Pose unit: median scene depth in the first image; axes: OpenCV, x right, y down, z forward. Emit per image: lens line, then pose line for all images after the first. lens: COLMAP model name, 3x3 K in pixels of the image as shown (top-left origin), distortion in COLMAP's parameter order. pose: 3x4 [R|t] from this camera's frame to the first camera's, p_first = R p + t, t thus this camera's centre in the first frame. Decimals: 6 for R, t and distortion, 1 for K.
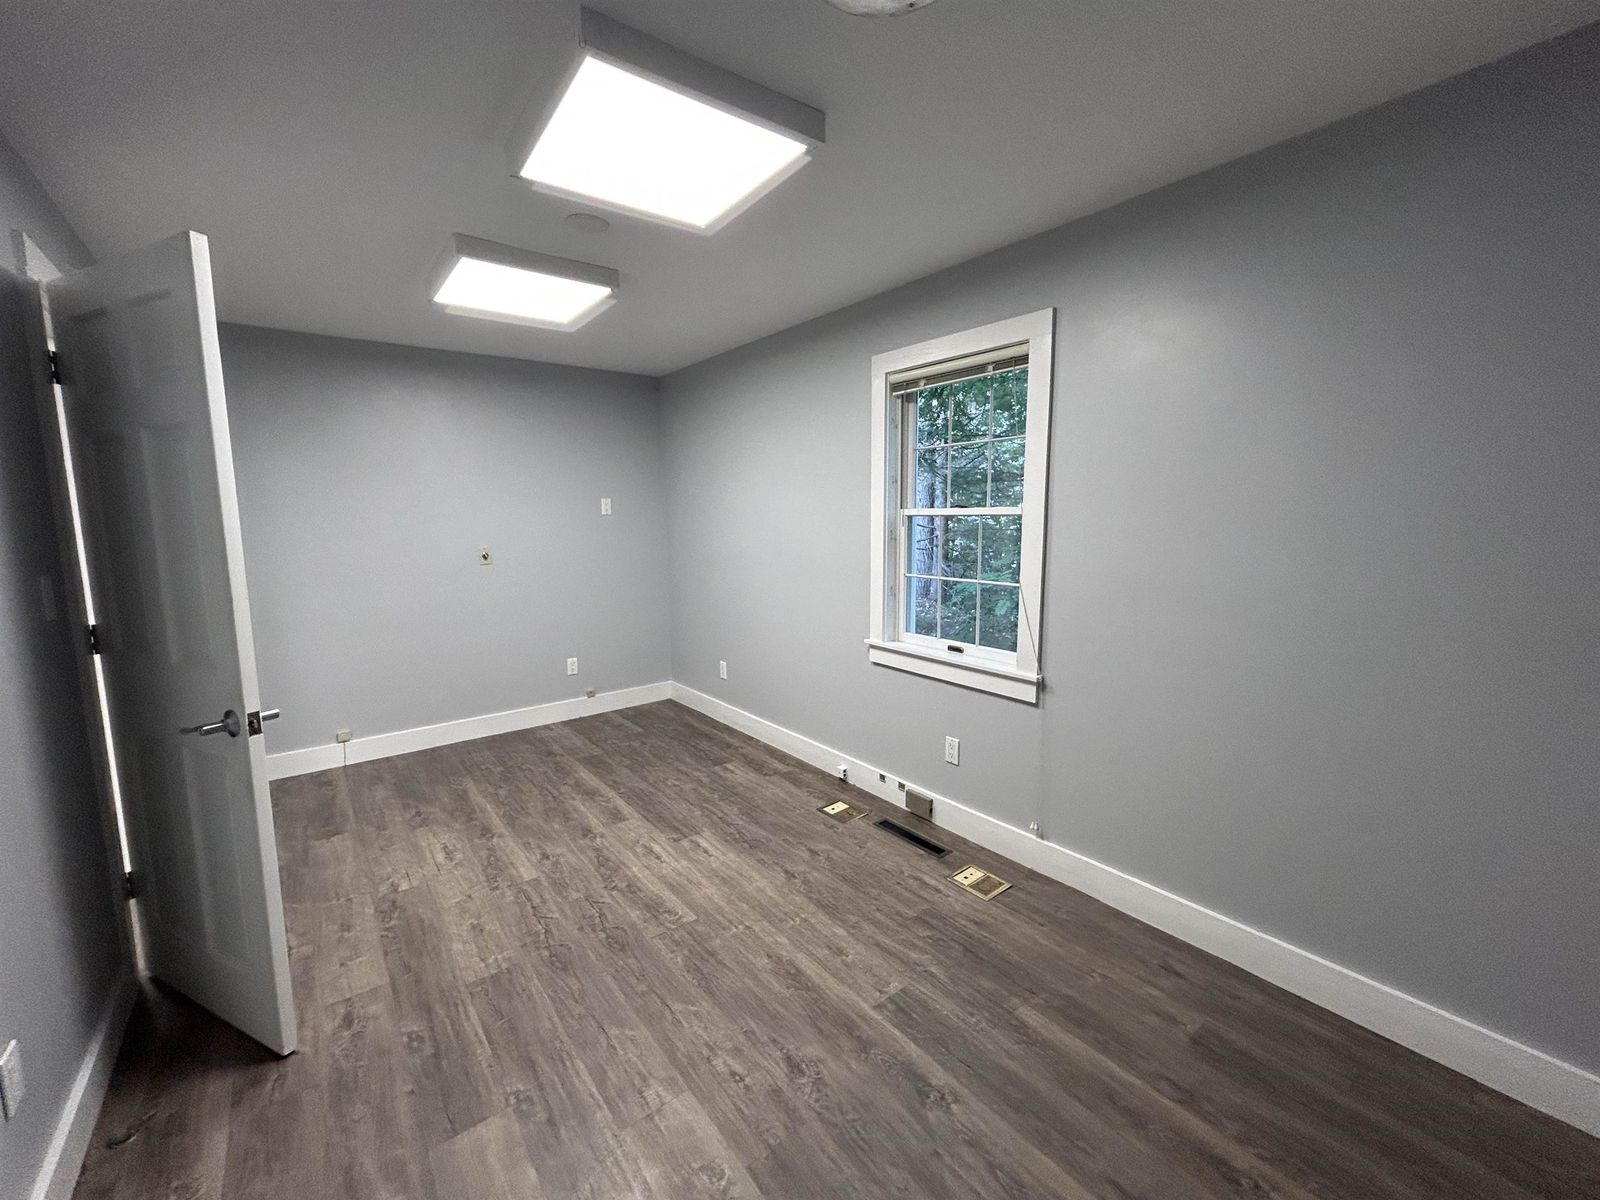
lens RADIAL K [[647.2, 0, 794.1], [0, 647.2, 598.6], [0, 0, 1]] dist [-0.000726, 0.000394]
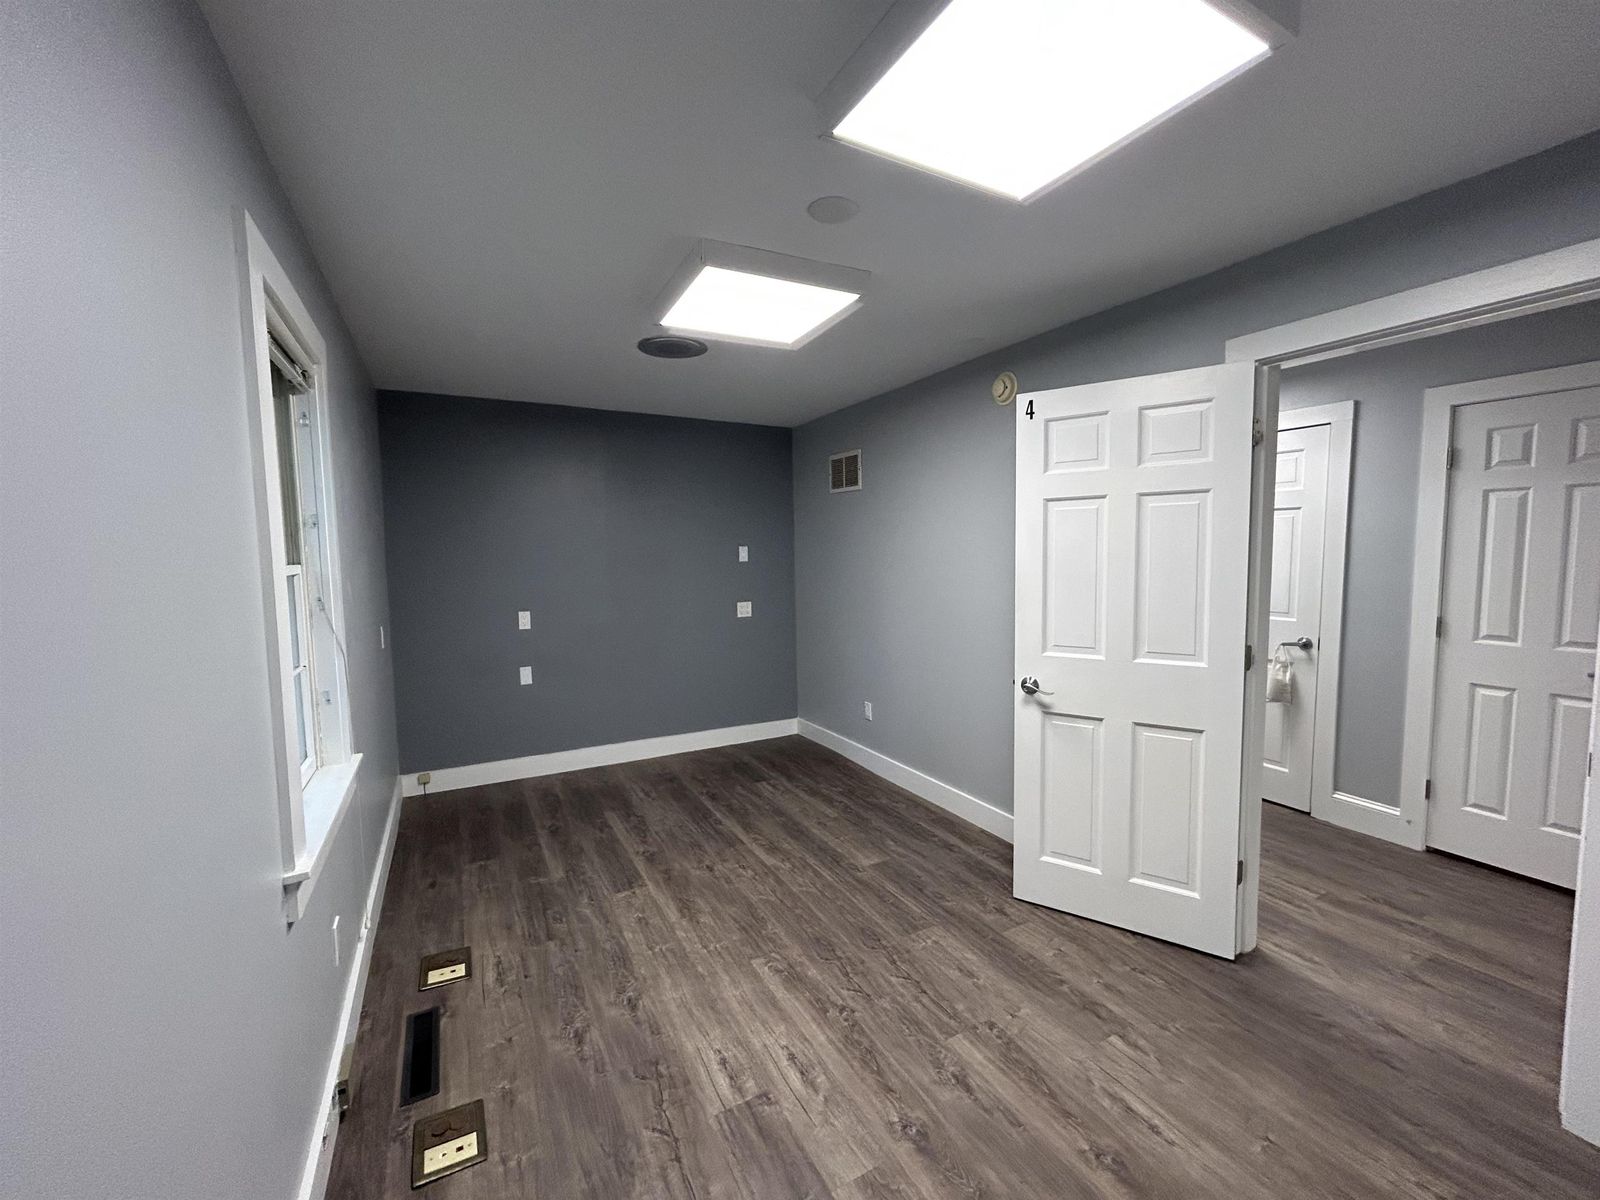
lens RADIAL K [[647.2, 0, 798.7], [0, 647.2, 596.7], [0, 0, 1]] dist [-0.000726, 0.000394]
pose [[-0.986312, 0.010542, 0.164555, -0.381645], [0.044230, 0.978297, 0.202433, -0.253301], [-0.158850, 0.206941, -0.965372, 1.776105]]
